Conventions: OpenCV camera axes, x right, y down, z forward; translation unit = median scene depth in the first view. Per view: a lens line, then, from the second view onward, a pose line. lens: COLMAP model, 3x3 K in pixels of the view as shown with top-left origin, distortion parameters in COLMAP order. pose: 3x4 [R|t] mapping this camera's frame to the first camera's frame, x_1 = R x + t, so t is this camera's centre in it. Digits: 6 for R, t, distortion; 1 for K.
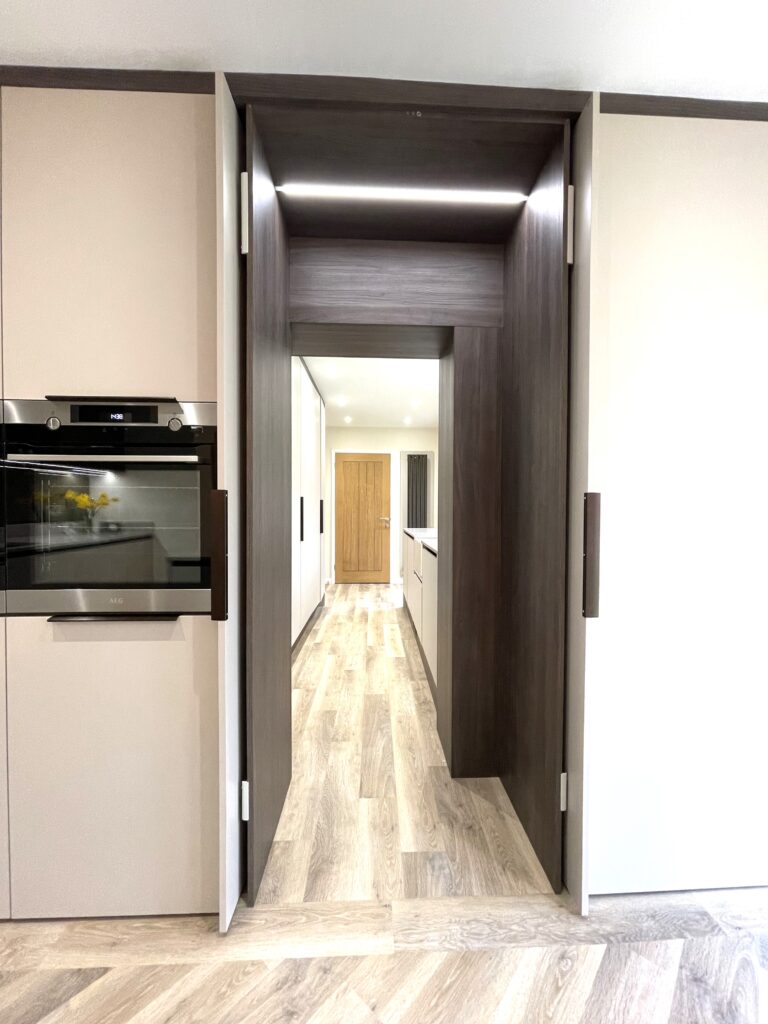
lens RADIAL K [[411.8, 0, 386.4], [0, 411.8, 511.7], [0, 0, 1]] dist [-0.001457, -0.000705]
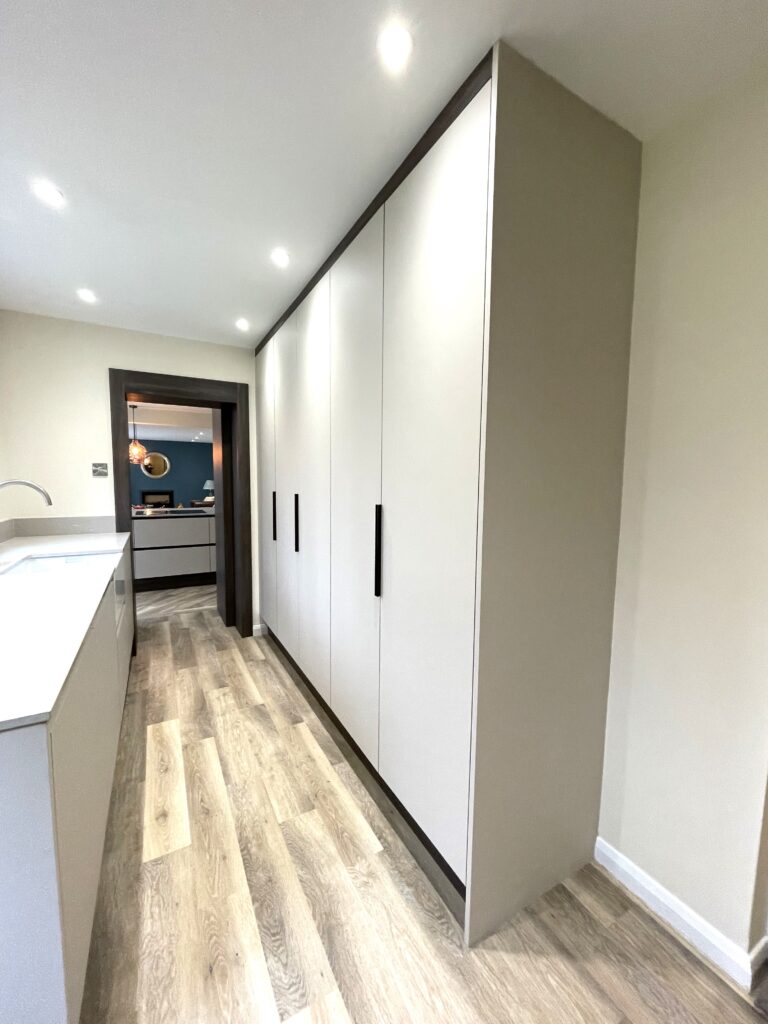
lens RADIAL K [[411.8, 0, 382.8], [0, 411.8, 515.5], [0, 0, 1]] dist [-0.001457, -0.000705]
pose [[-0.890401, 0.027520, -0.454345, -0.002862], [-0.017203, 0.995423, 0.094008, -0.080994], [0.454853, 0.091521, -0.885852, 1.998210]]
